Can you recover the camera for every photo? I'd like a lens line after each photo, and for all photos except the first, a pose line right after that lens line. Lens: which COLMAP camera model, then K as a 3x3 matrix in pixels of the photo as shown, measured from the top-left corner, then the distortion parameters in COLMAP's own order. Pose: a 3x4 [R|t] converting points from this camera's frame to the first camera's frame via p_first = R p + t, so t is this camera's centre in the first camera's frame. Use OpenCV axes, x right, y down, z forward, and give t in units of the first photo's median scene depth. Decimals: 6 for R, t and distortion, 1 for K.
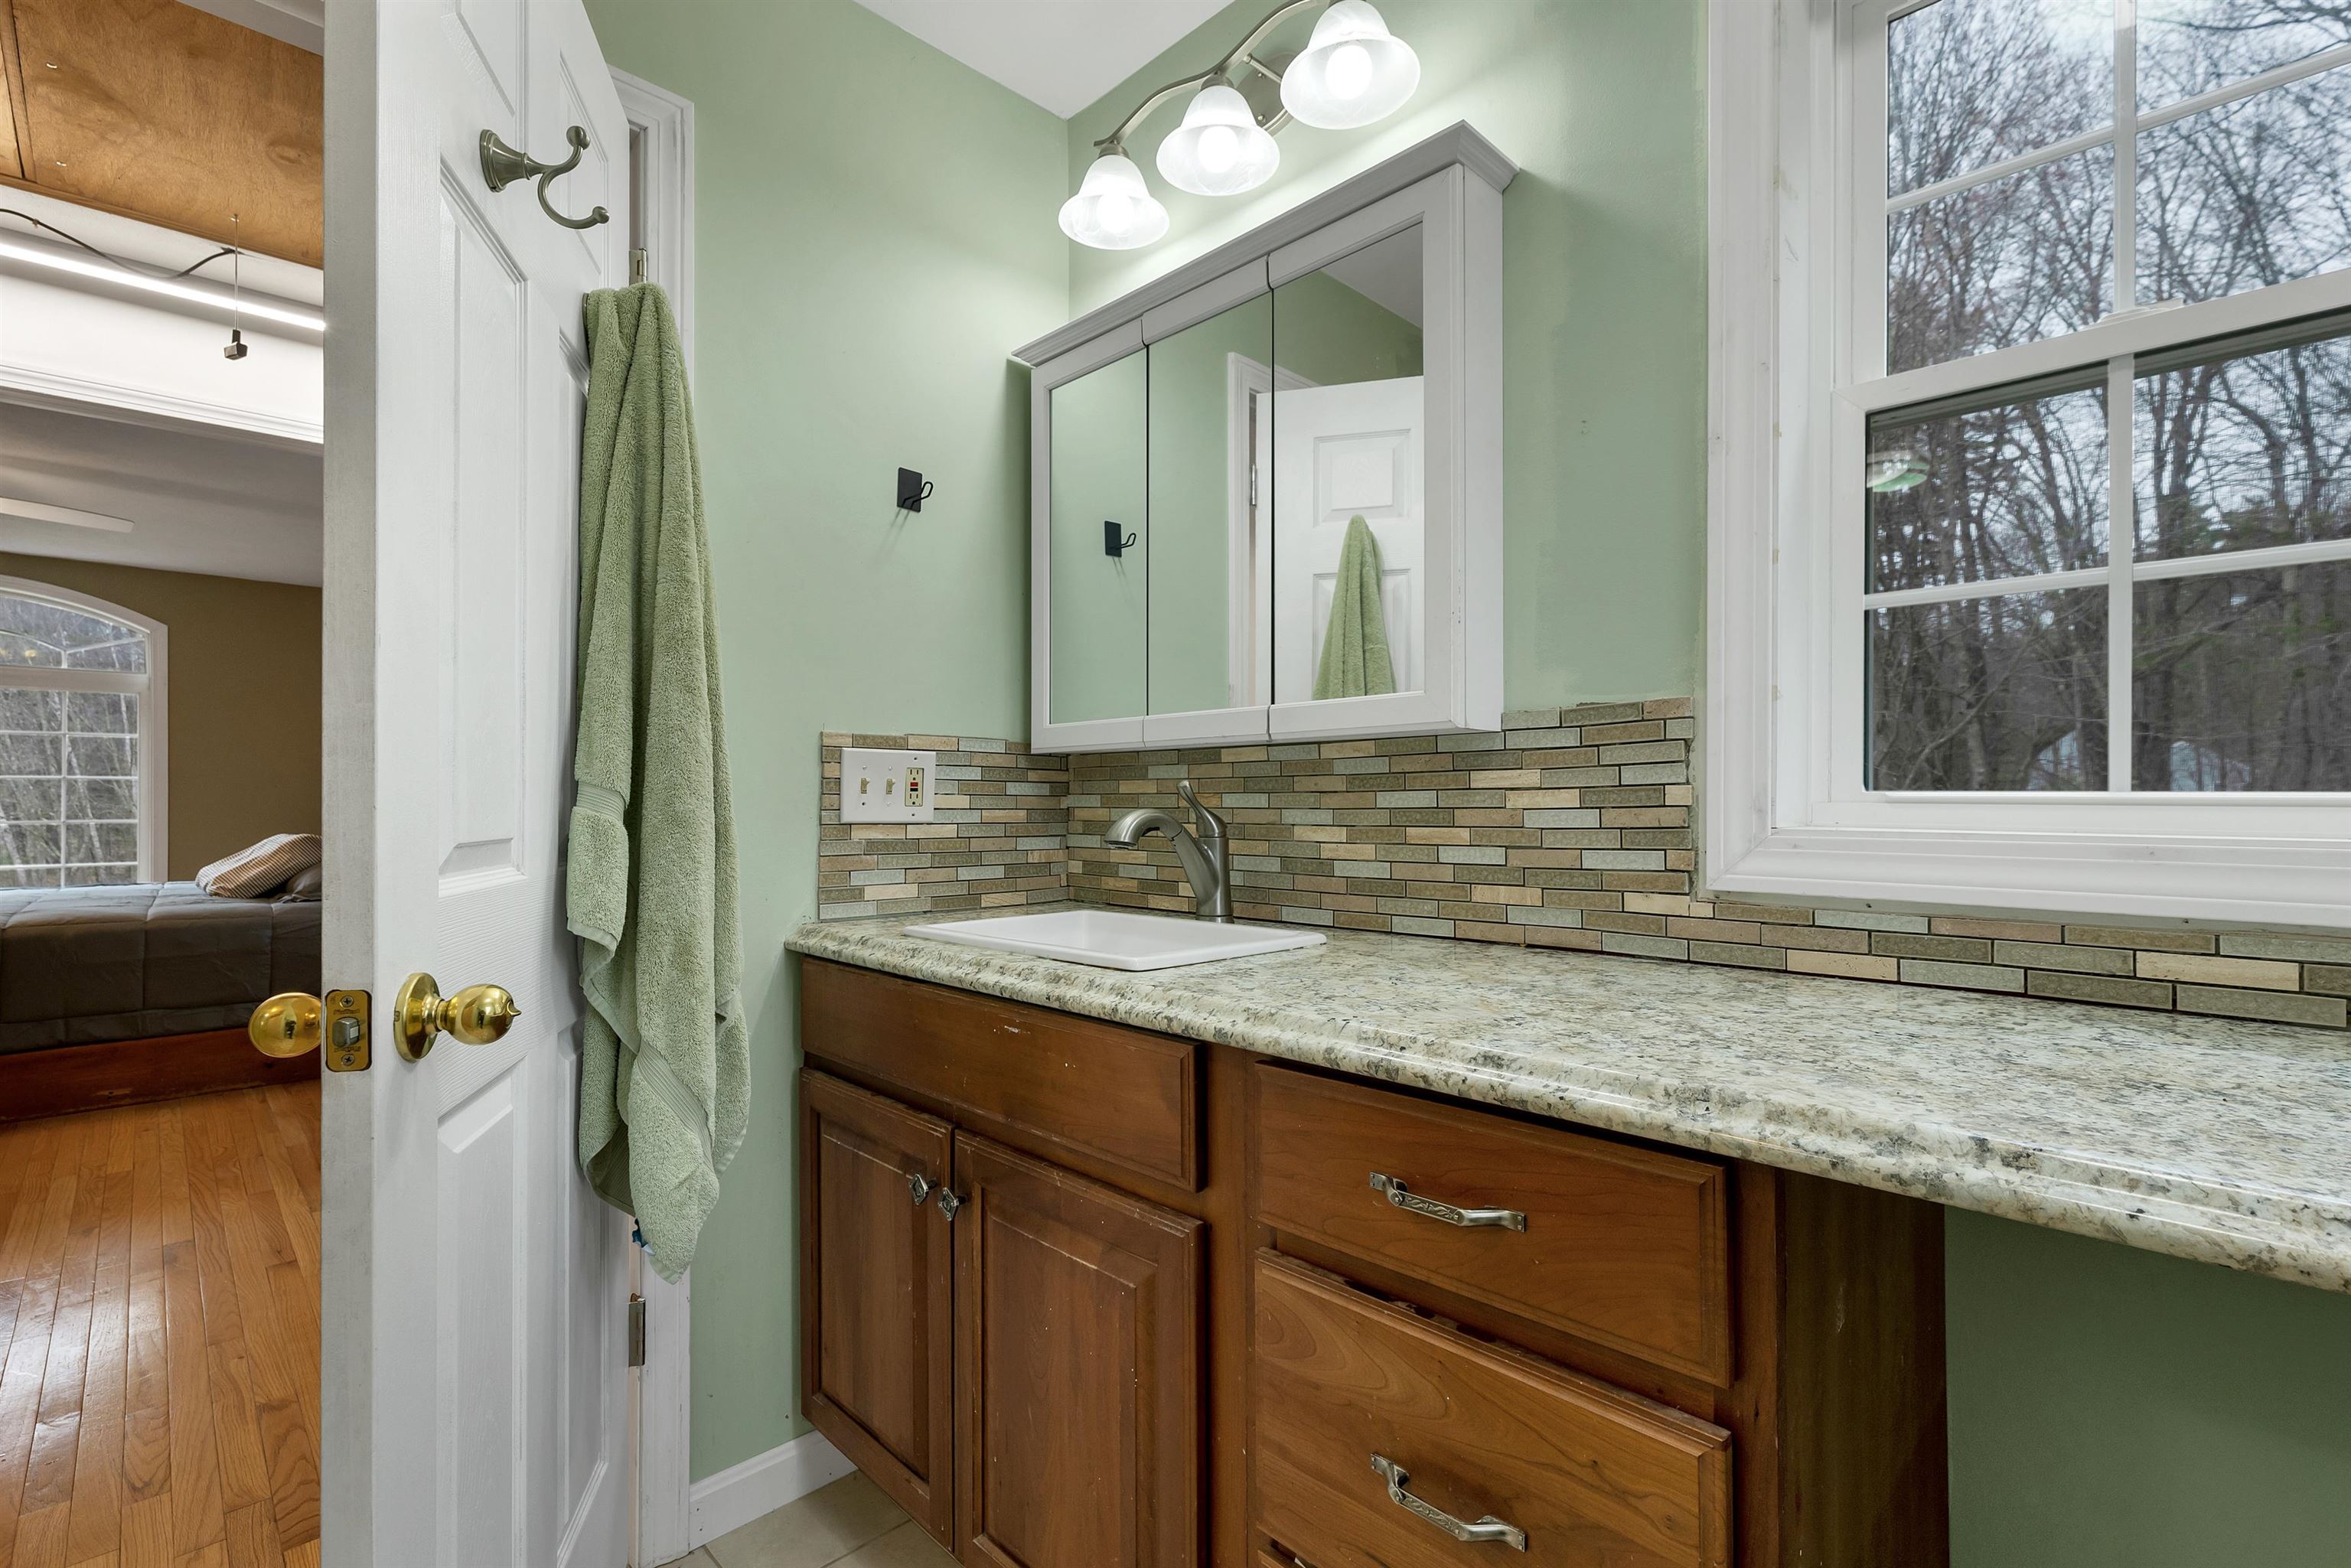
lens RADIAL K [[1004.7, 0, 1175.5], [0, 1004.7, 784.0], [0, 0, 1]] dist [-0.001614, -0.000291]
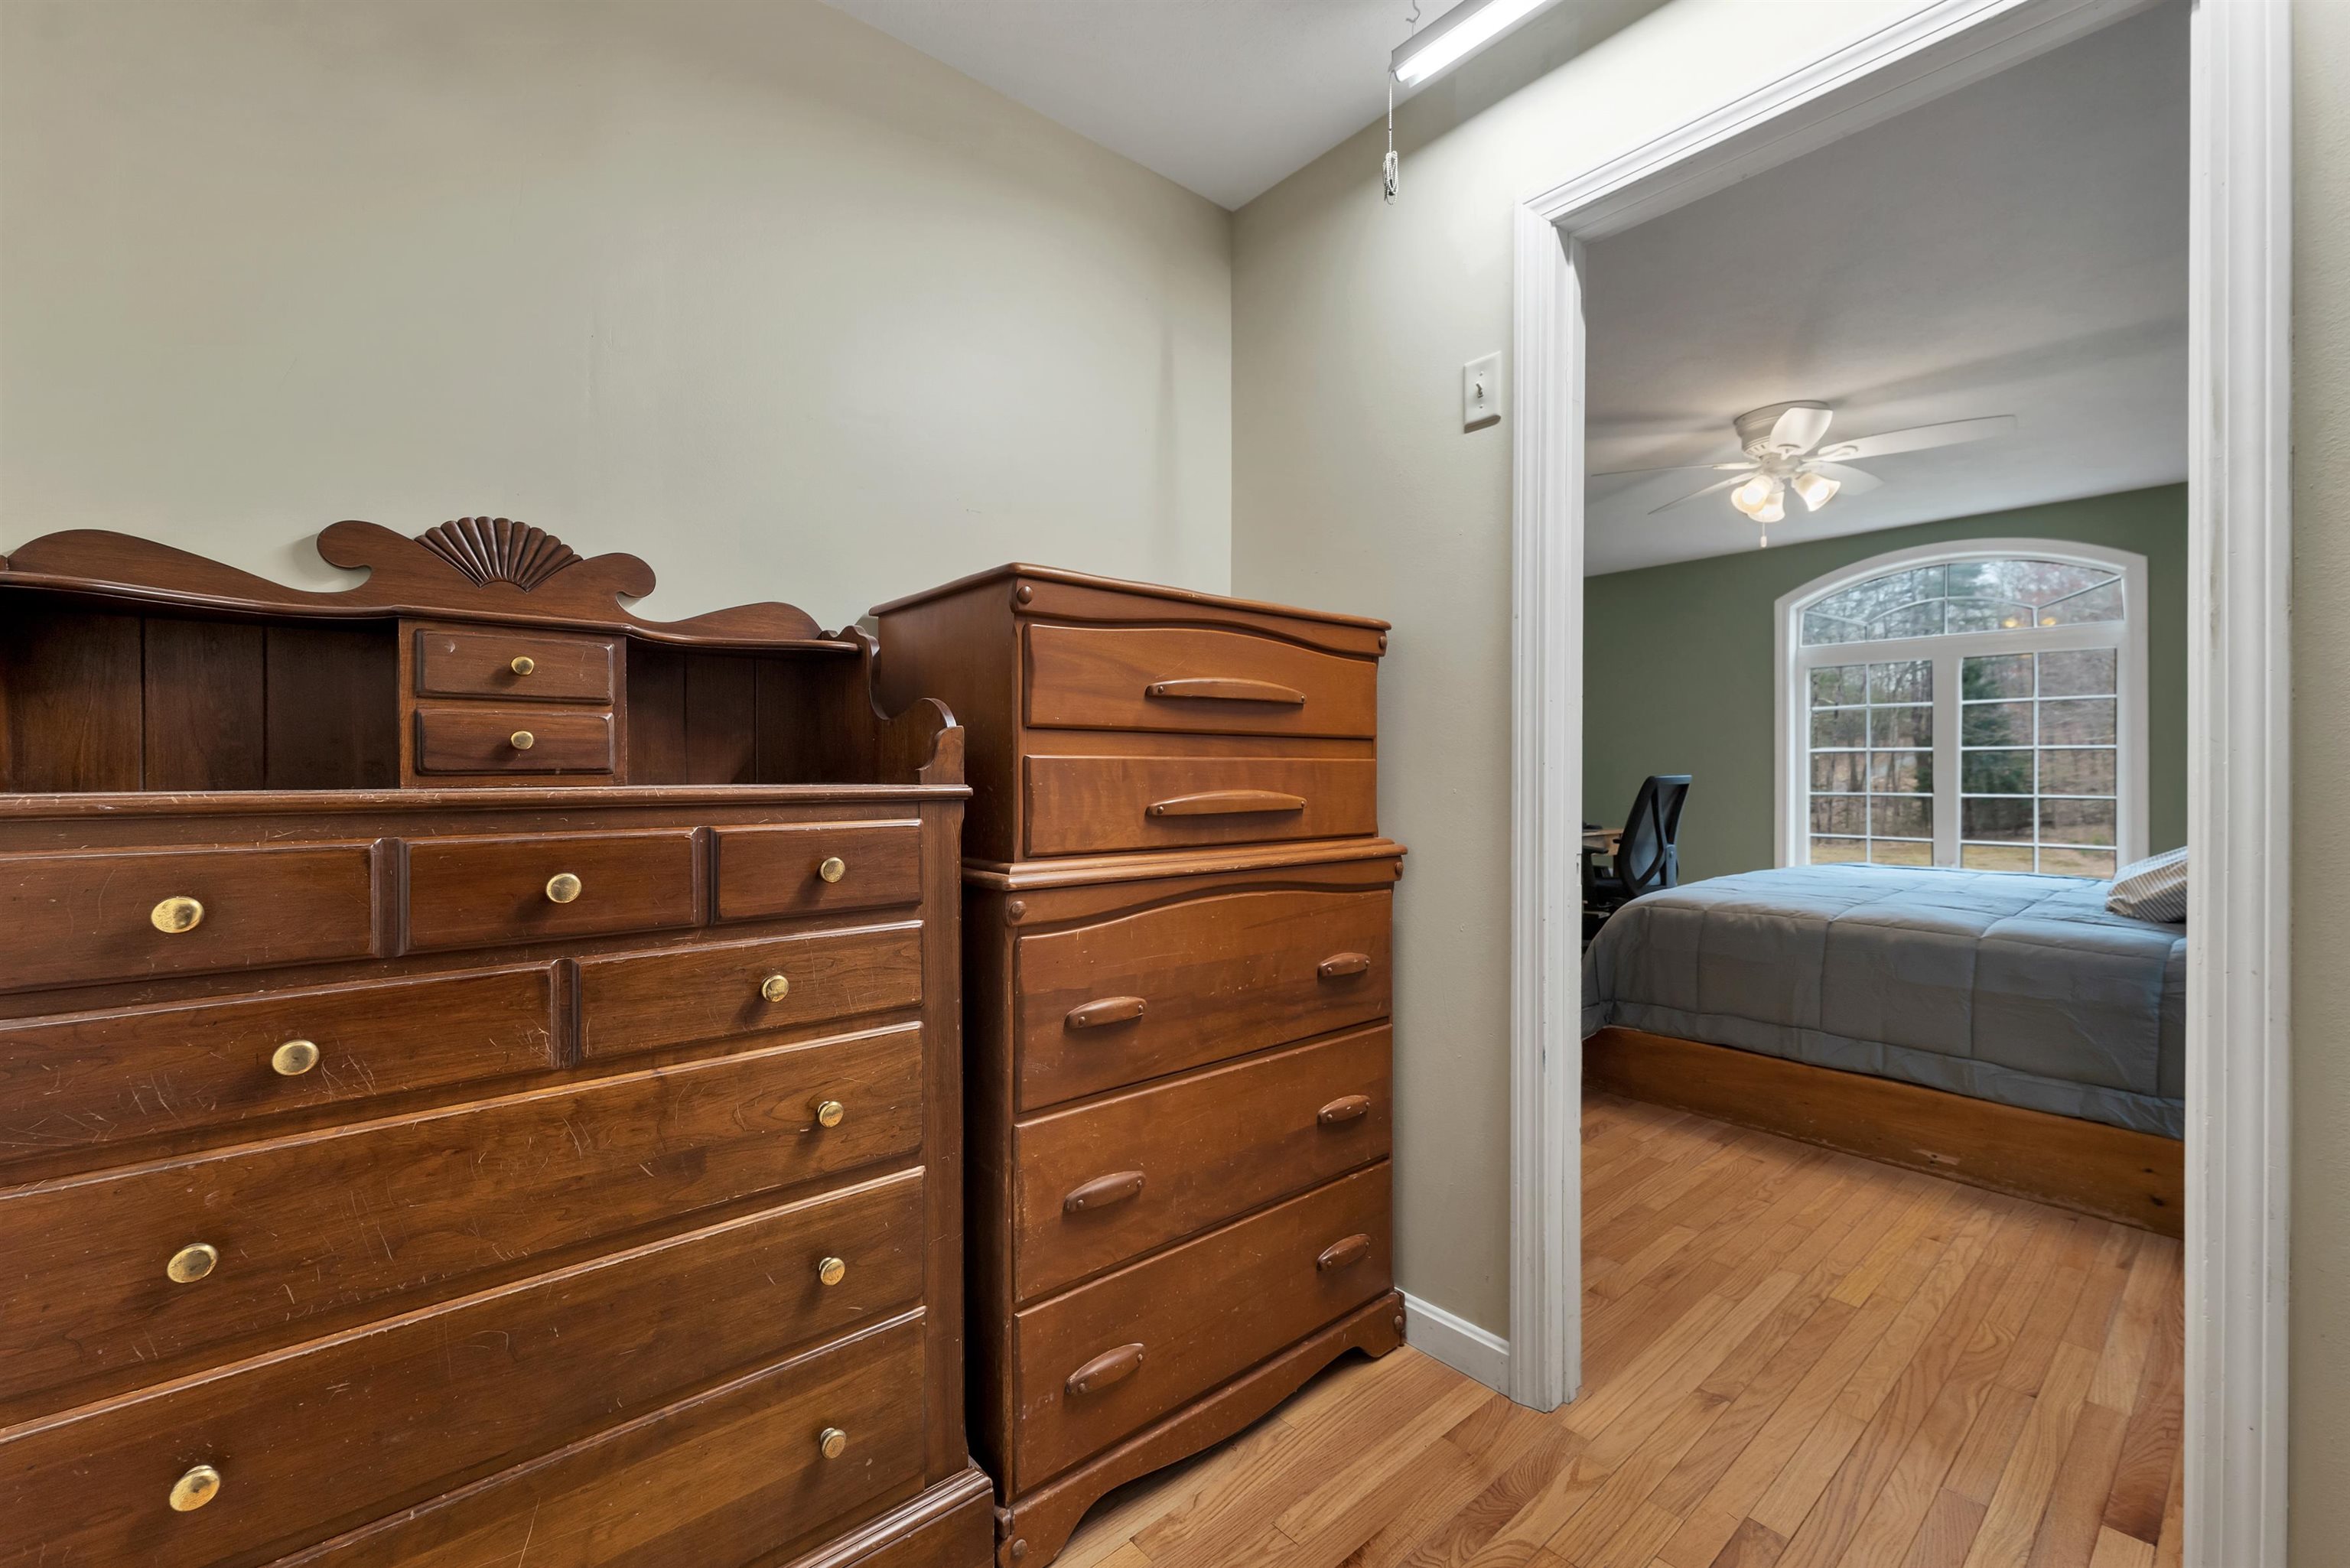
lens RADIAL K [[981.9, 0, 1175.0], [0, 981.9, 784.0], [0, 0, 1]] dist [-0.001056, -0.000298]
pose [[-0.082888, 0.010777, -0.996501, -0.286720], [0.007937, 0.999917, 0.010154, 0.014813], [0.996527, -0.007067, -0.082966, 0.502143]]
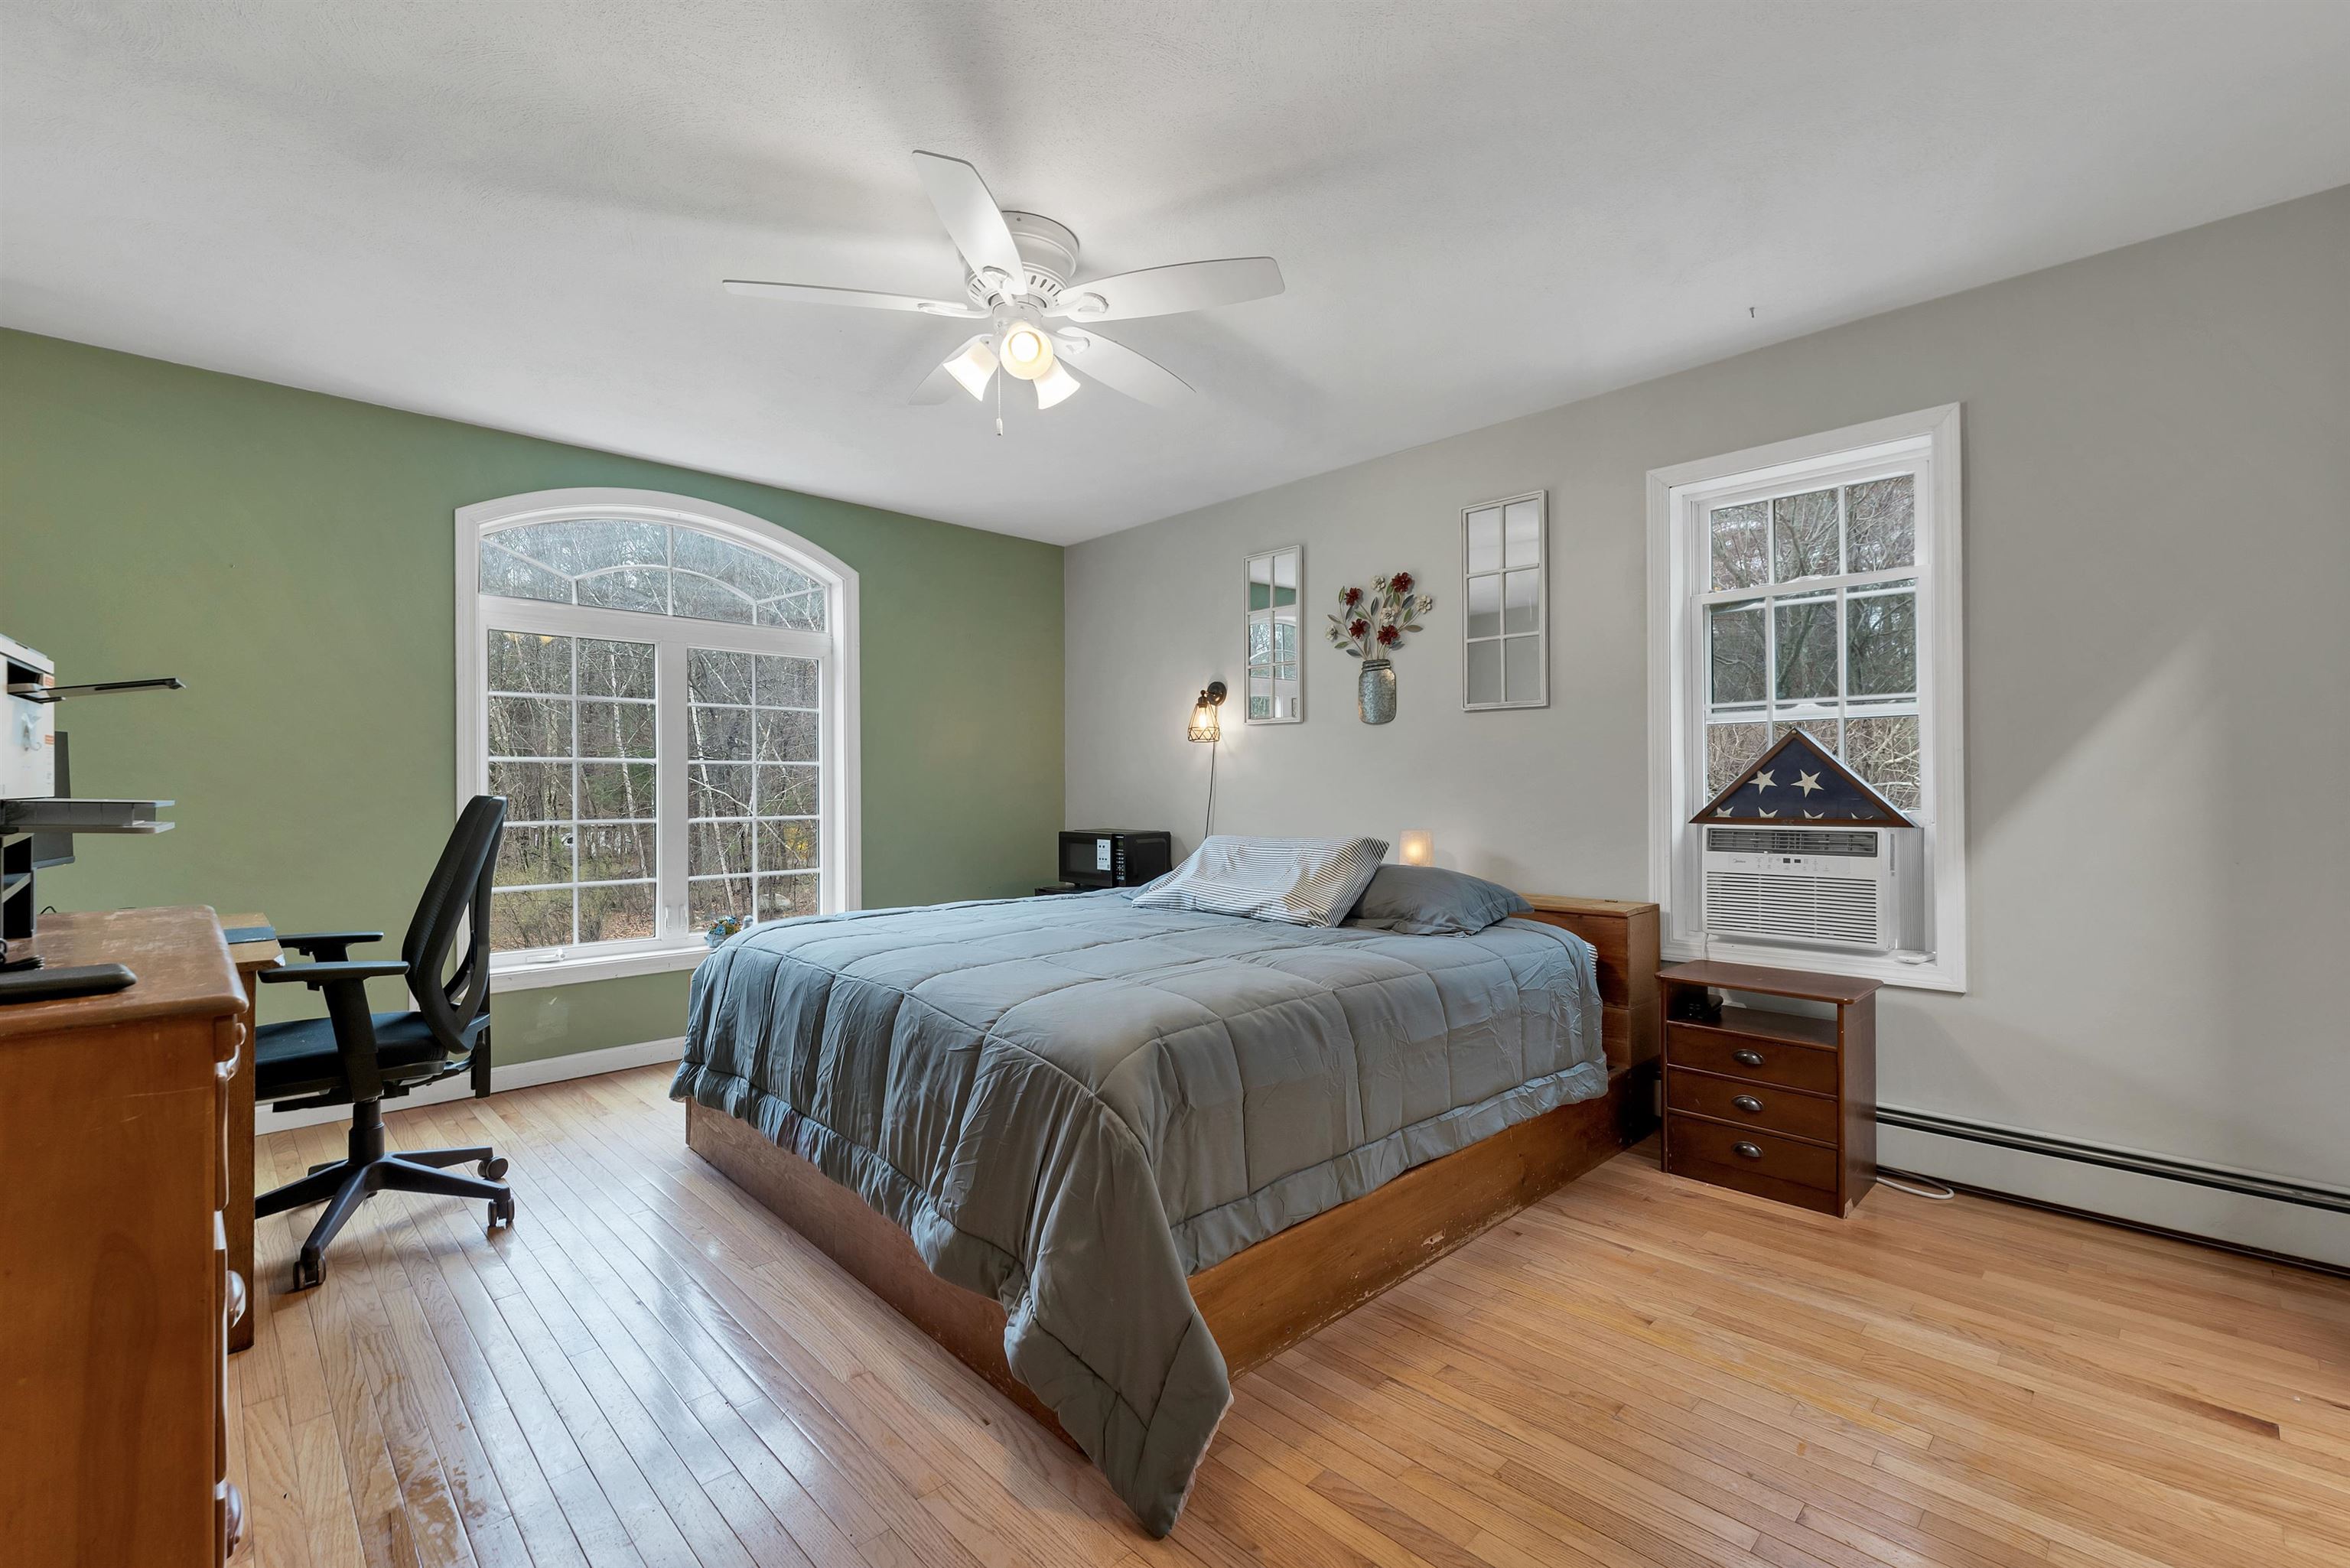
lens RADIAL K [[1004.2, 0, 1175.0], [0, 1004.2, 784.0], [0, 0, 1]] dist [-0.001614, -0.000291]
pose [[0.999677, -0.005554, -0.024790, -1.230992], [0.005623, 0.999980, 0.002719, 0.013295], [0.024774, -0.002858, 0.999689, 0.362509]]
